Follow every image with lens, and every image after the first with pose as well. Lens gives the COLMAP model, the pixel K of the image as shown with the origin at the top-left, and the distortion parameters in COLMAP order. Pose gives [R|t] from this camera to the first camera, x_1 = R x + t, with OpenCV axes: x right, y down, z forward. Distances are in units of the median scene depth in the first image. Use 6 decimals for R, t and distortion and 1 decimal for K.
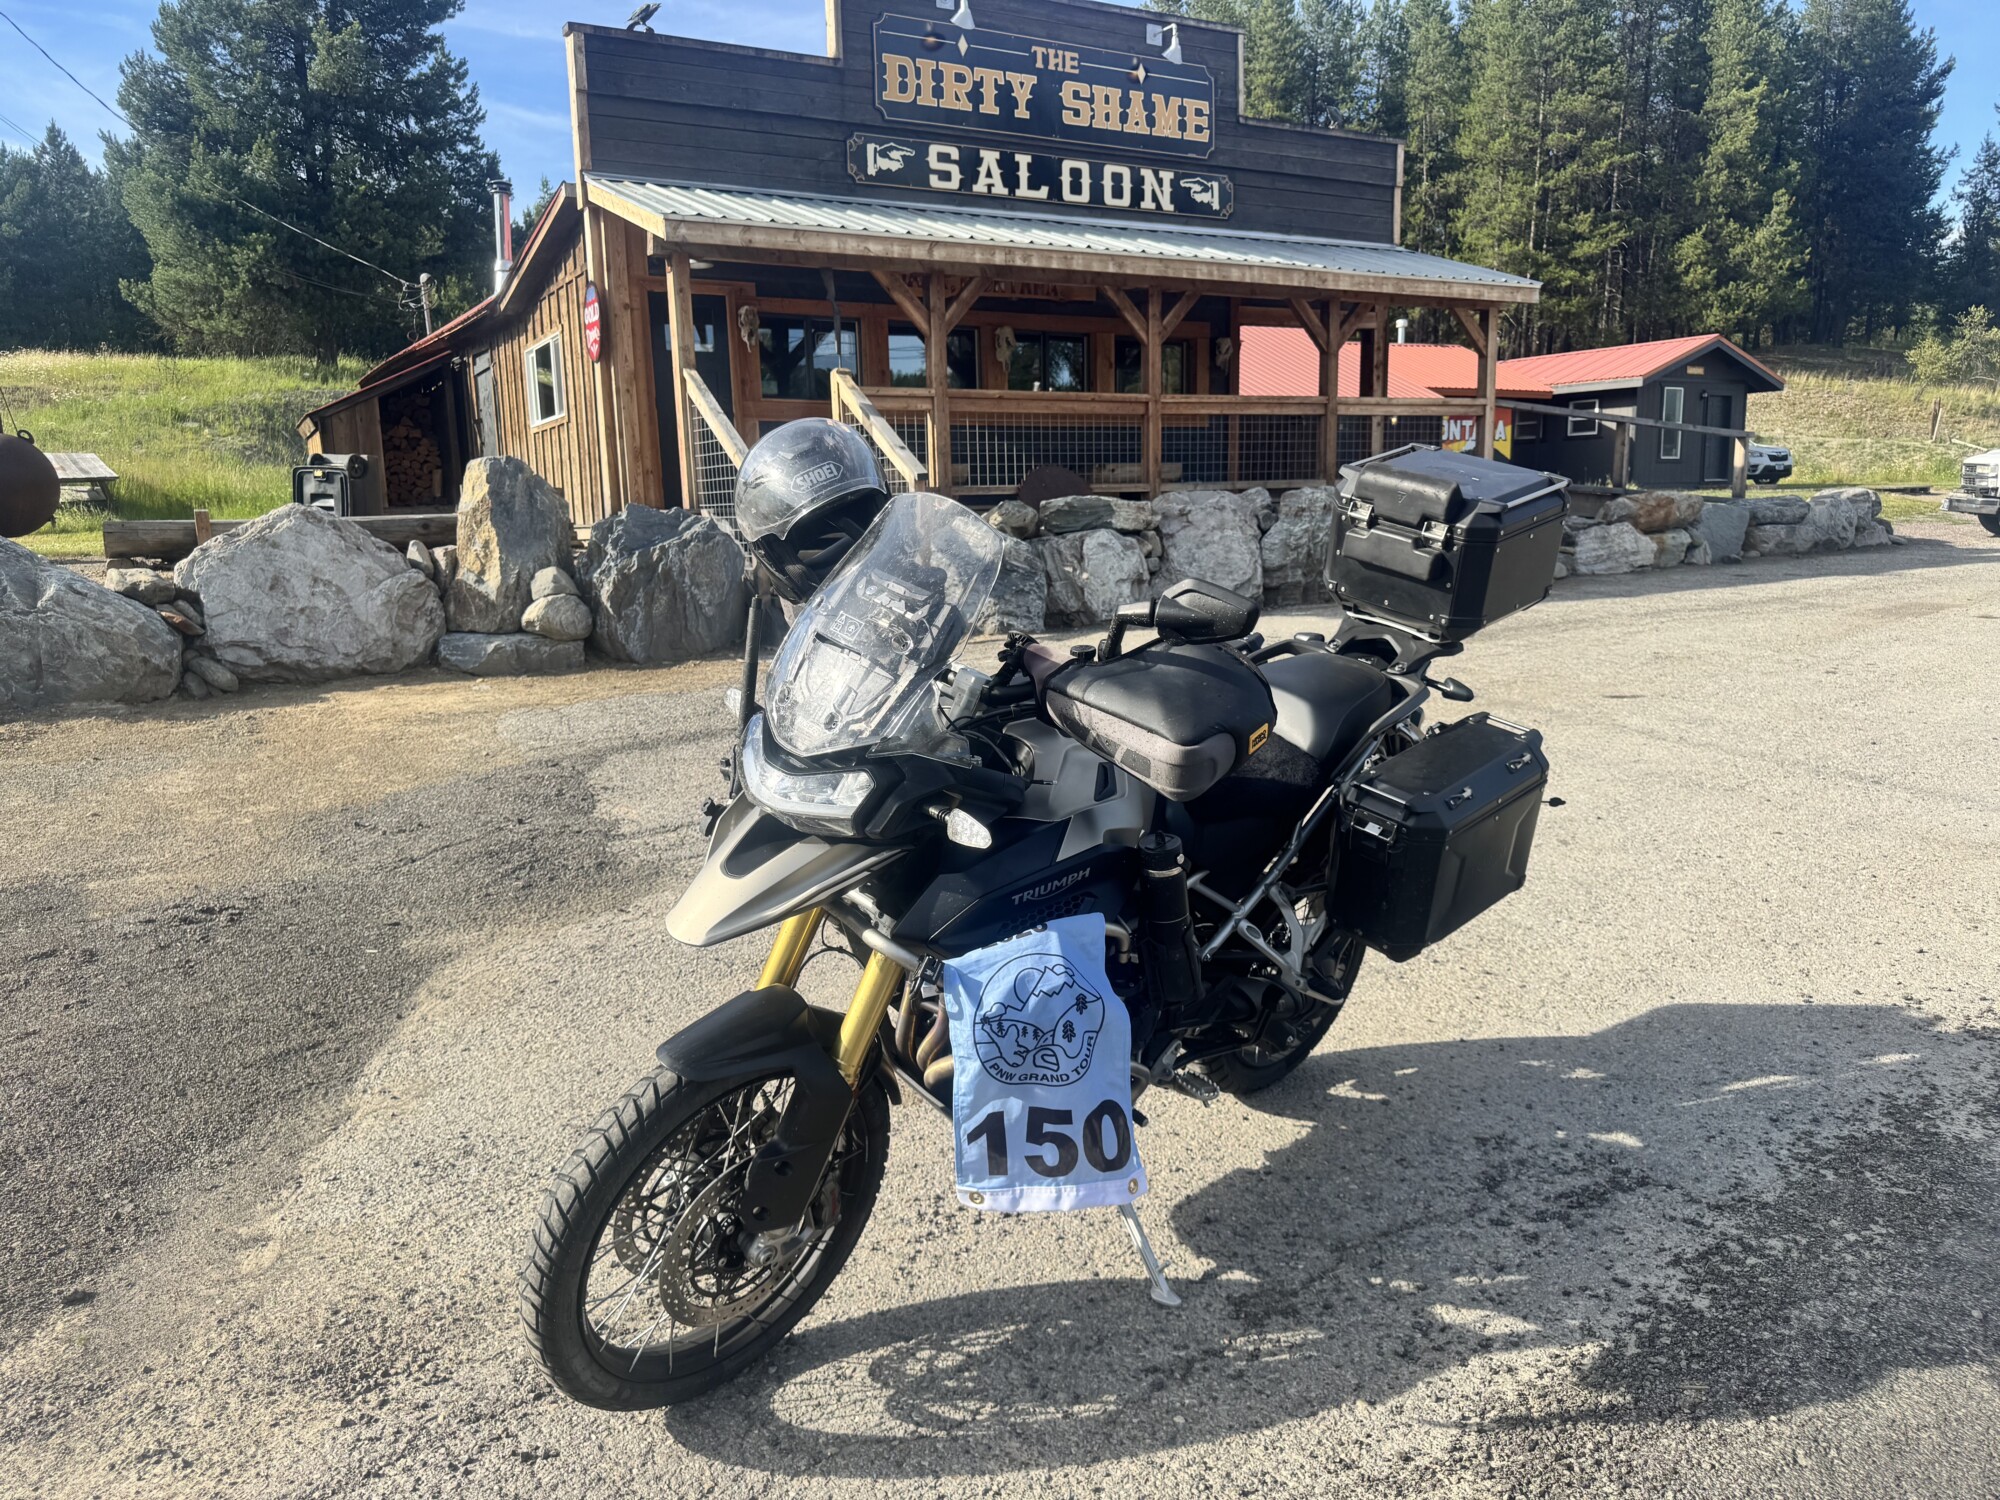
lens RADIAL K [[1456.1, 0, 1007.1], [0, 1456.1, 755.0], [0, 0, 1]] dist [0.077127, -0.176497]
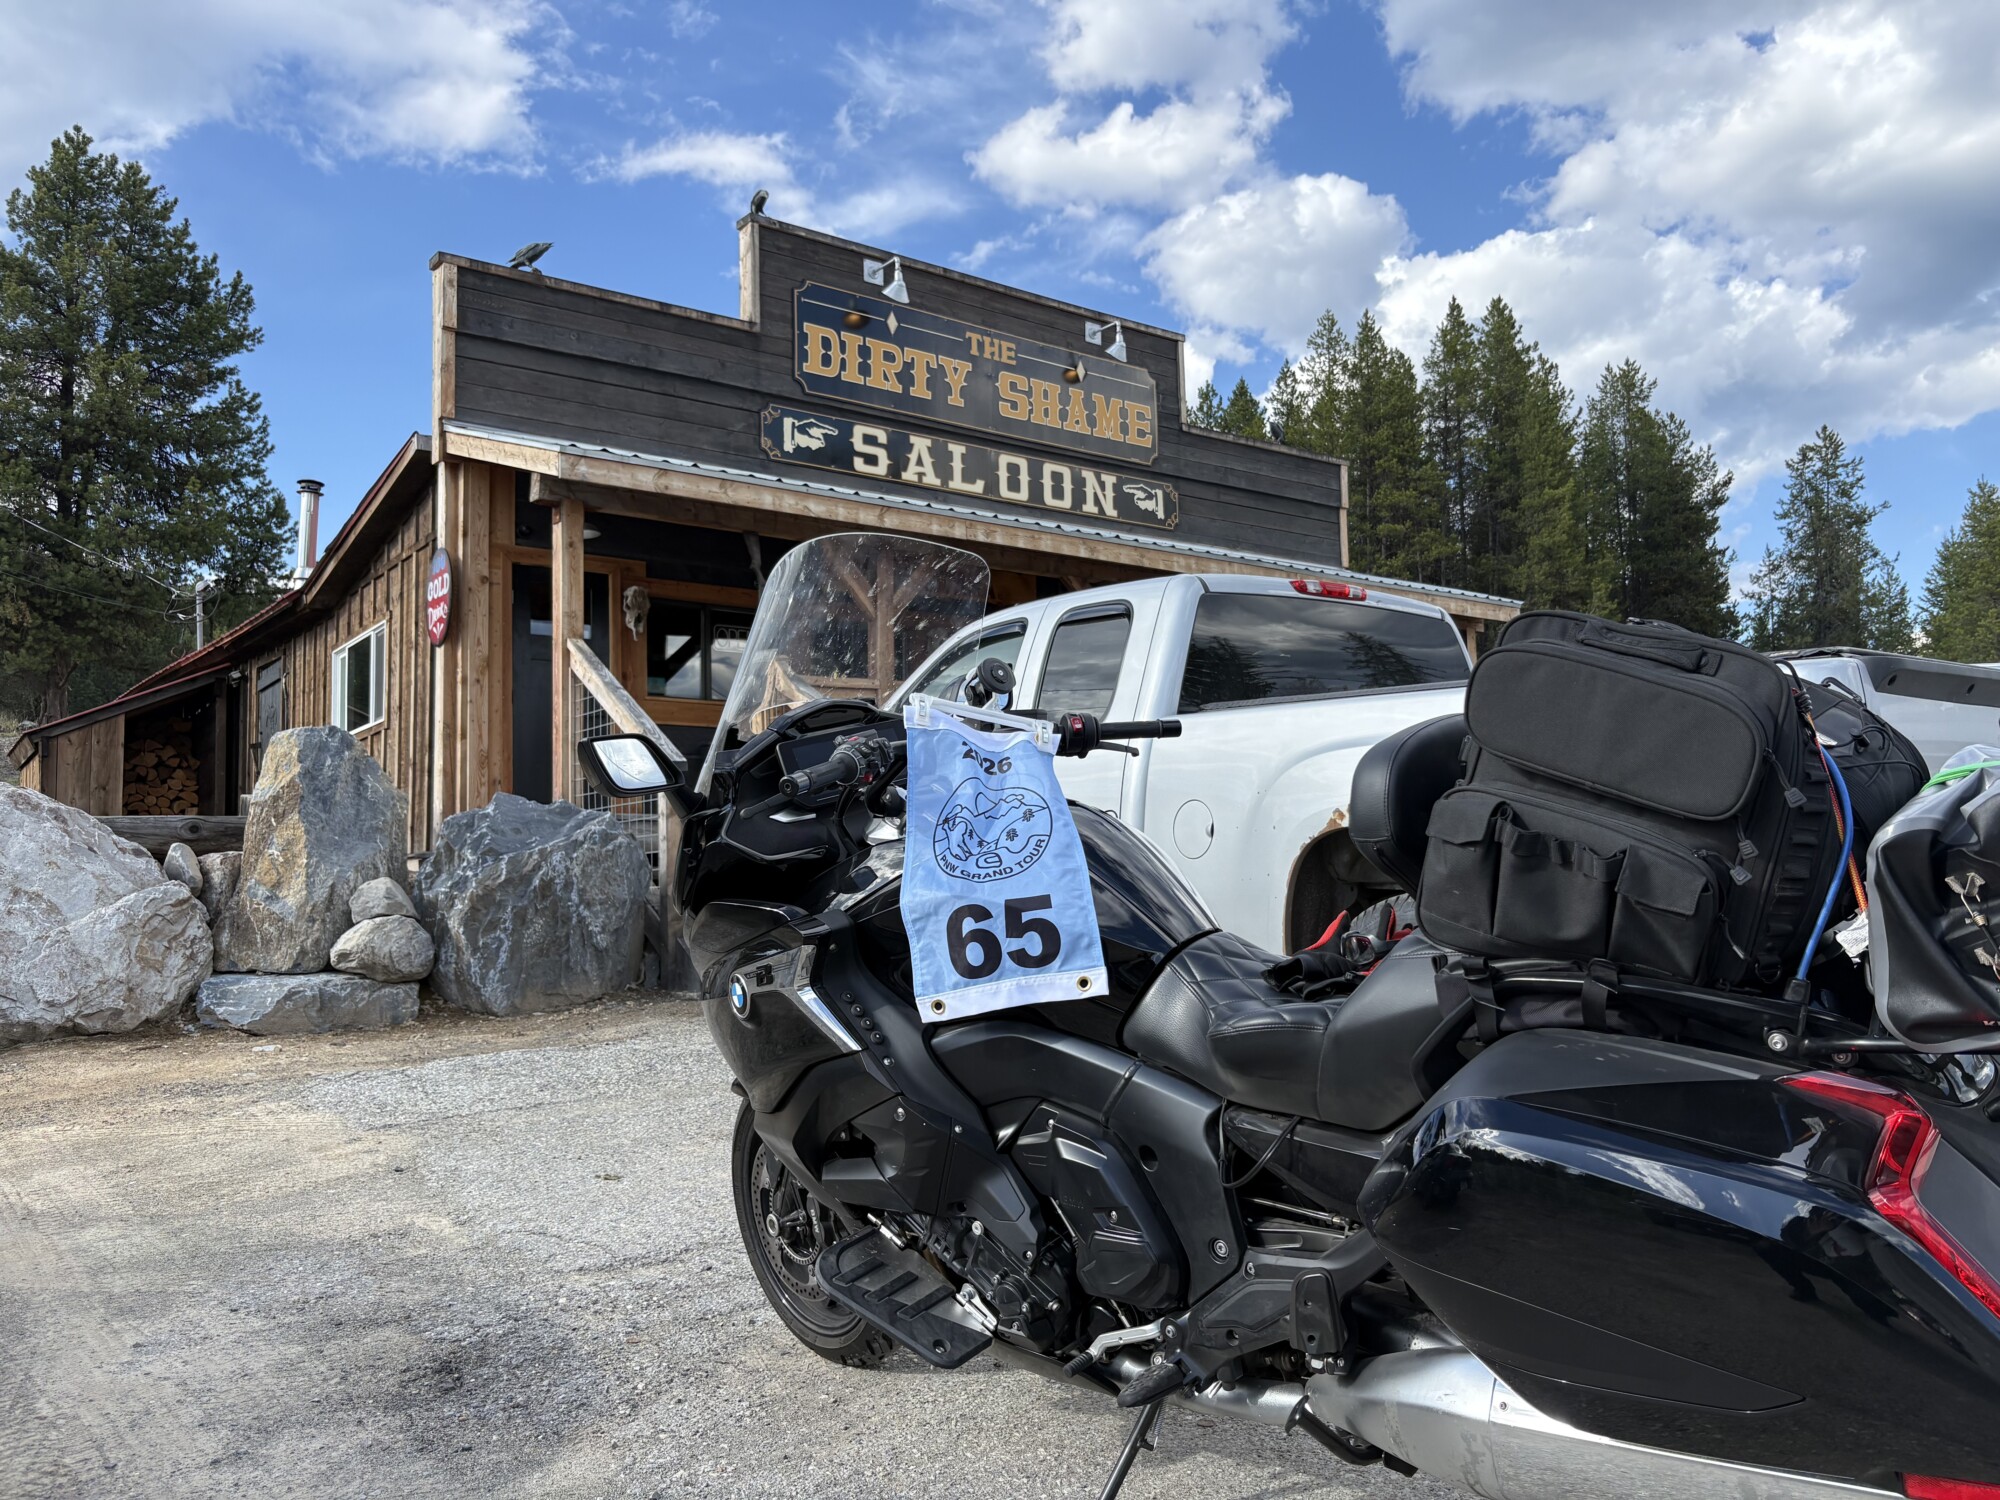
lens RADIAL K [[1547.1, 0, 1014.2], [0, 1547.1, 759.5], [0, 0, 1]] dist [0.095771, -0.186781]
pose [[0.991402, 0.010741, 0.130412, -0.074622], [0.023134, 0.966540, -0.255472, 0.010913], [-0.128792, 0.256292, 0.957981, 0.156077]]
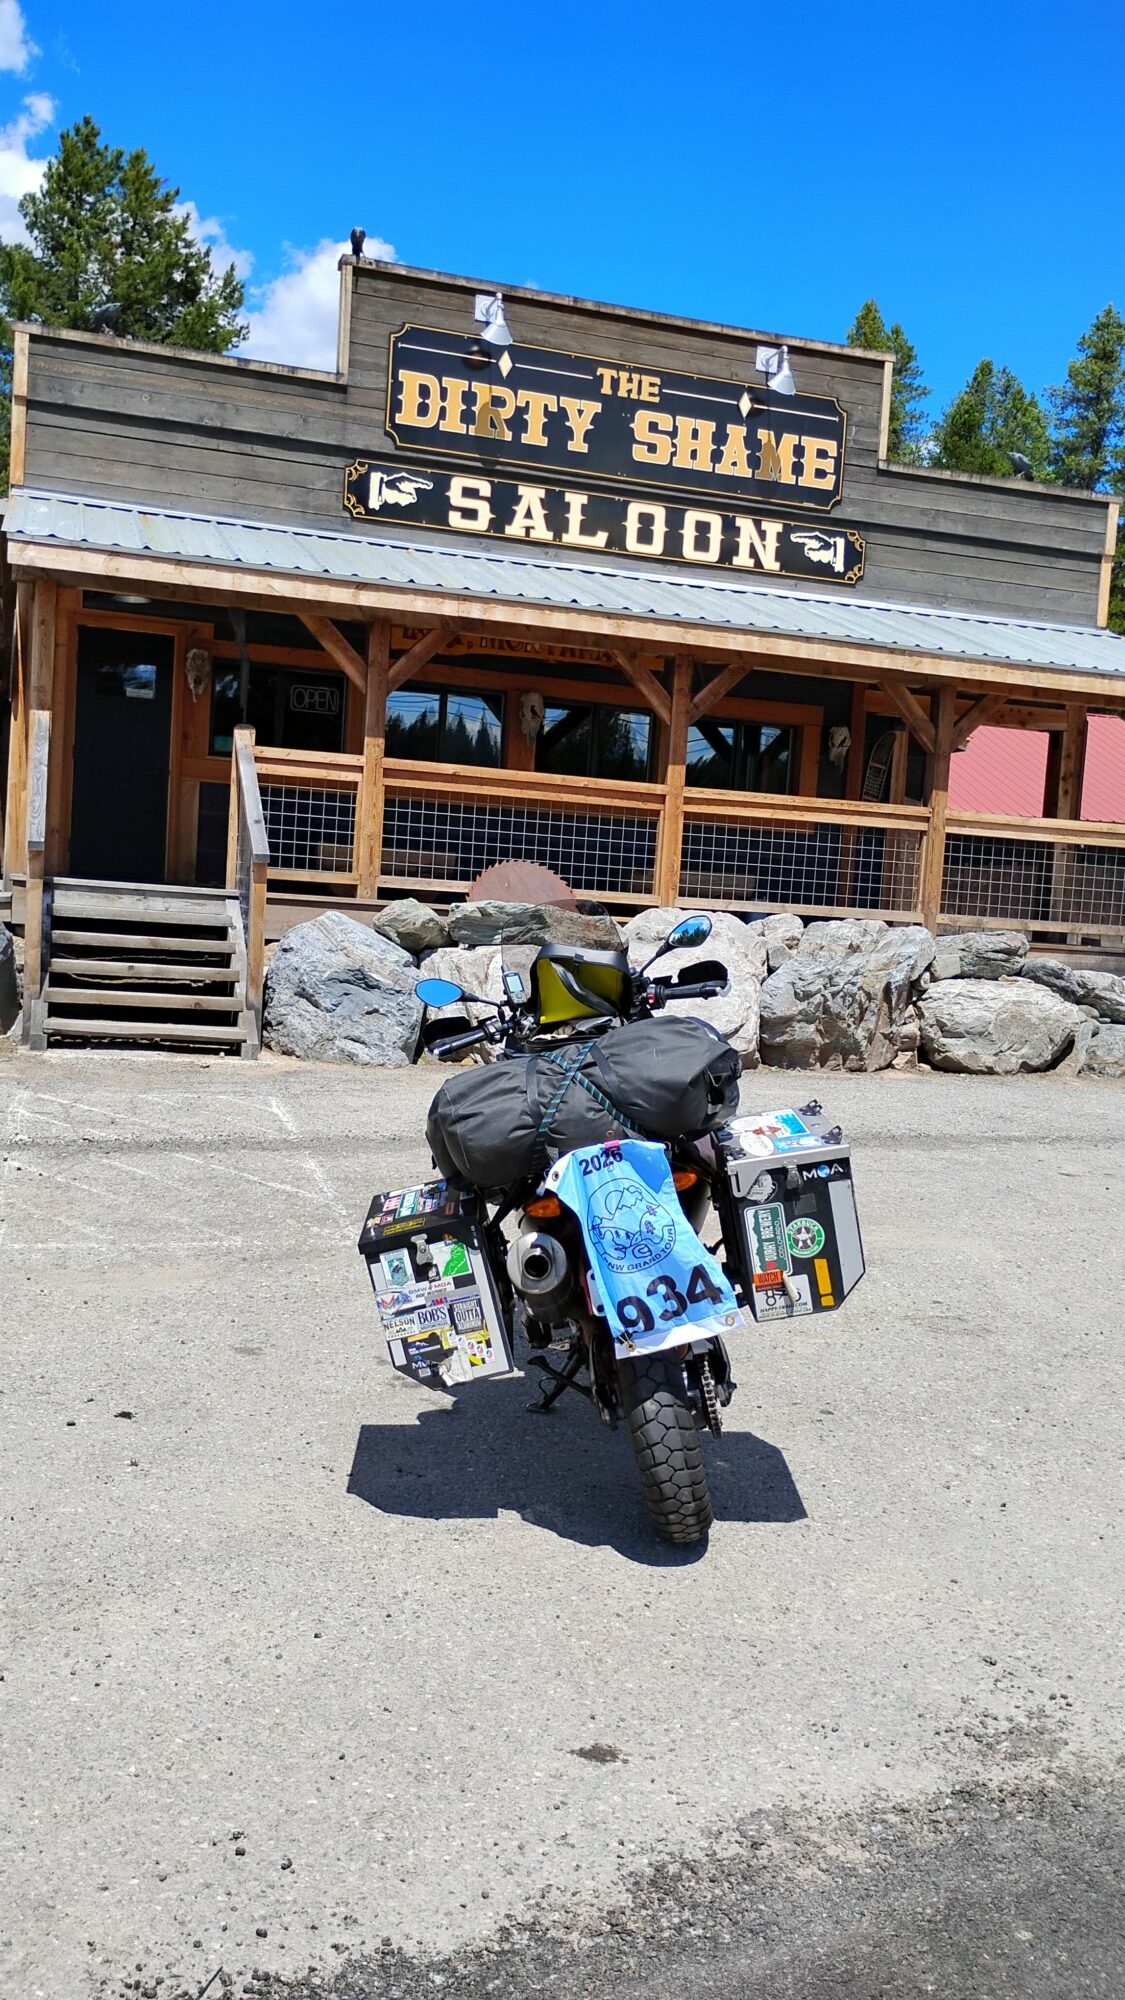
lens RADIAL K [[1717.6, 0, 562.5], [0, 1717.6, 1000.0], [0, 0, 1]] dist [0.034111, 0.000476]
pose [[0.973246, 0.099076, -0.207308, 0.233818], [-0.121887, 0.987464, -0.100293, -0.030546], [0.194773, 0.122878, 0.973121, 0.092243]]
